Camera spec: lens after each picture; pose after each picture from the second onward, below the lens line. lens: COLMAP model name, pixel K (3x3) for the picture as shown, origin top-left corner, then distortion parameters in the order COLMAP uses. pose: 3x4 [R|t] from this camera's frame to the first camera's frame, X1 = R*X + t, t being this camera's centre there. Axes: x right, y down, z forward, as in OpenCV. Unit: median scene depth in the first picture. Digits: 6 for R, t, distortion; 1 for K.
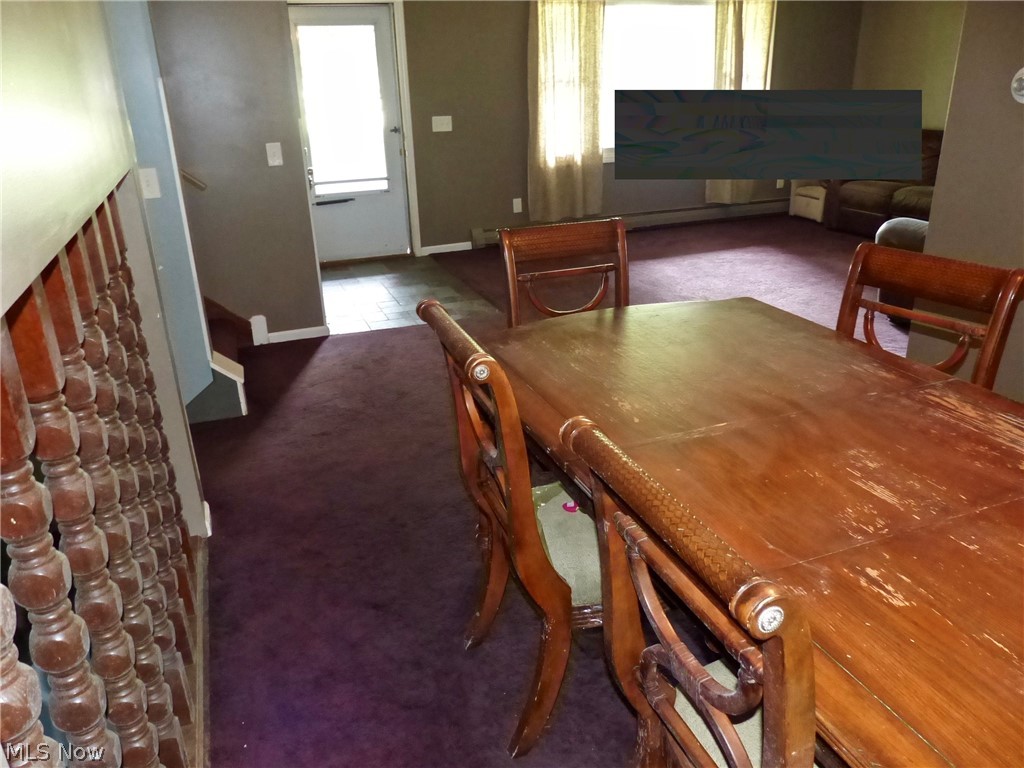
lens RADIAL K [[772.4, 0, 512.0], [0, 772.4, 384.0], [0, 0, 1]] dist [-0.017329, -0.006432]
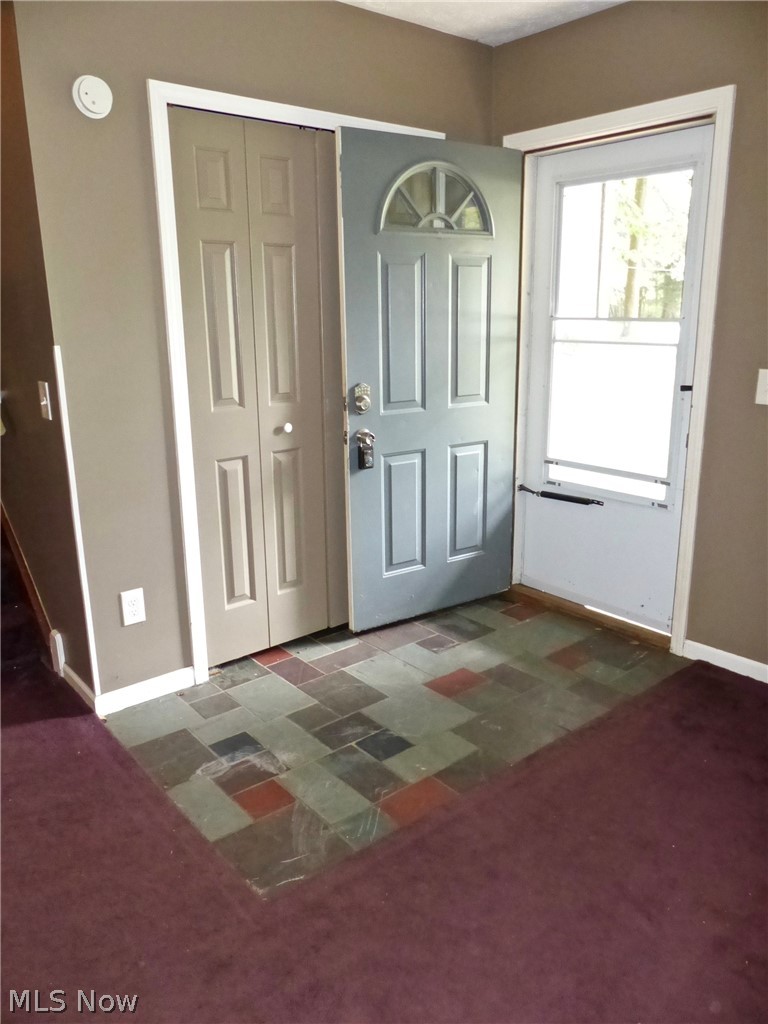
lens RADIAL K [[772.4, 0, 384.0], [0, 772.4, 512.0], [0, 0, 1]] dist [-0.017329, -0.006432]
pose [[0.328220, 0.266102, -0.906345, 0.216597], [-0.348118, 0.926040, 0.145818, -0.250994], [0.878115, 0.267655, 0.396580, 0.642260]]
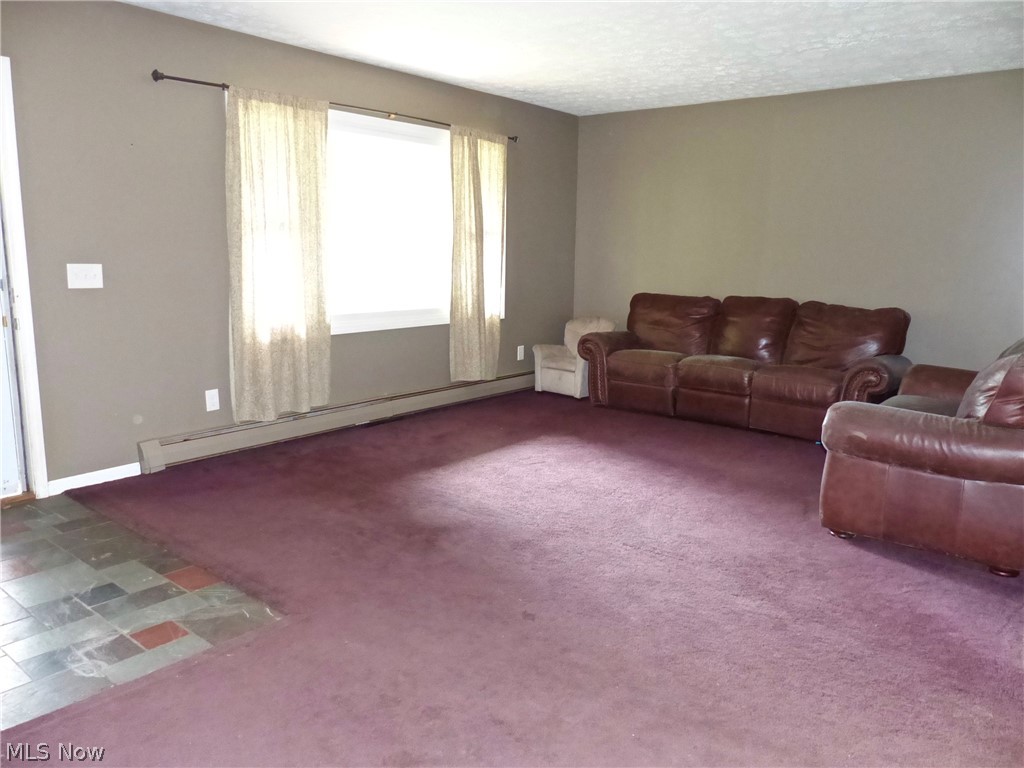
lens RADIAL K [[772.4, 0, 512.0], [0, 772.4, 384.0], [0, 0, 1]] dist [-0.017329, -0.006432]
pose [[0.864450, -0.043665, 0.500819, -0.101458], [0.146557, 0.974836, -0.167975, -0.101496], [-0.480882, 0.218604, 0.849096, 0.333855]]
